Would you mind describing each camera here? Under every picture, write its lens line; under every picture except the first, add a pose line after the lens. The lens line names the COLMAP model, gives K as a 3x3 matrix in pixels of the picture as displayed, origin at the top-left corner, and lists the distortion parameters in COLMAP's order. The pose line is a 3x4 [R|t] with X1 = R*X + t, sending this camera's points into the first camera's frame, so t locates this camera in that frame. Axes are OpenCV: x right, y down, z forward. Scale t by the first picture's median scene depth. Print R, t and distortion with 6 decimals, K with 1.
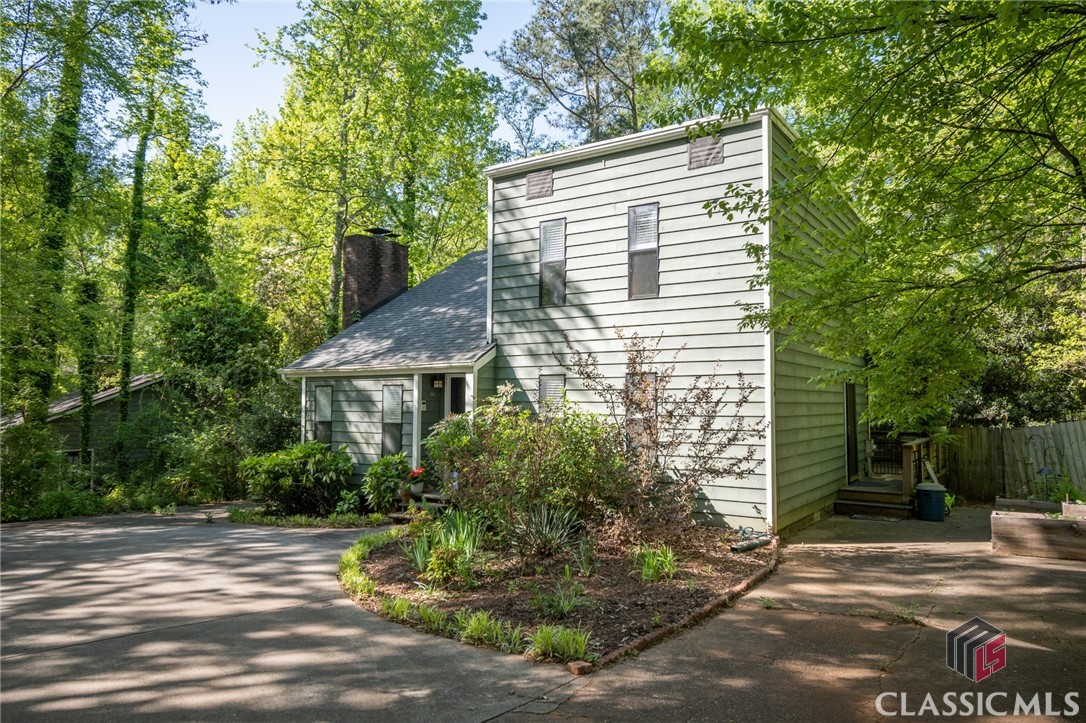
lens RADIAL K [[718.7, 0, 603.9], [0, 718.7, 361.8], [0, 0, 1]] dist [0.001290, -0.041023]
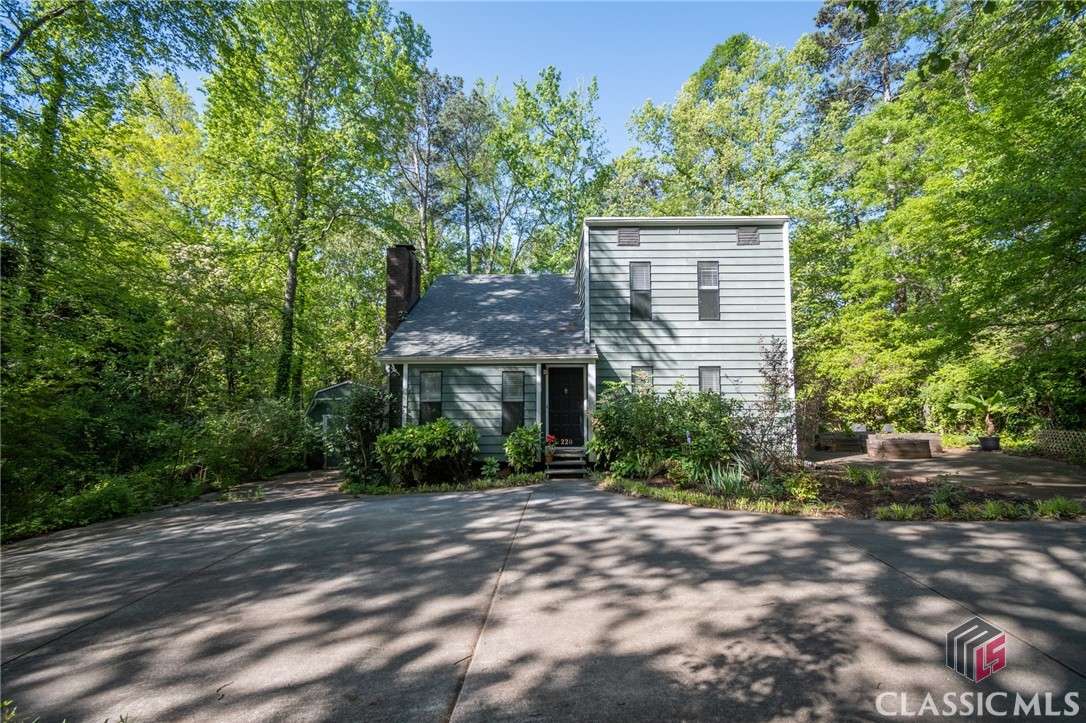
lens RADIAL K [[477.2, 0, 544.0], [0, 477.2, 362.1], [0, 0, 1]] dist [0.011680, -0.006441]
pose [[0.844581, 0.034962, 0.534285, -0.756542], [-0.024024, 0.999335, -0.027417, 0.039947], [-0.534888, 0.010320, 0.844860, 0.275701]]
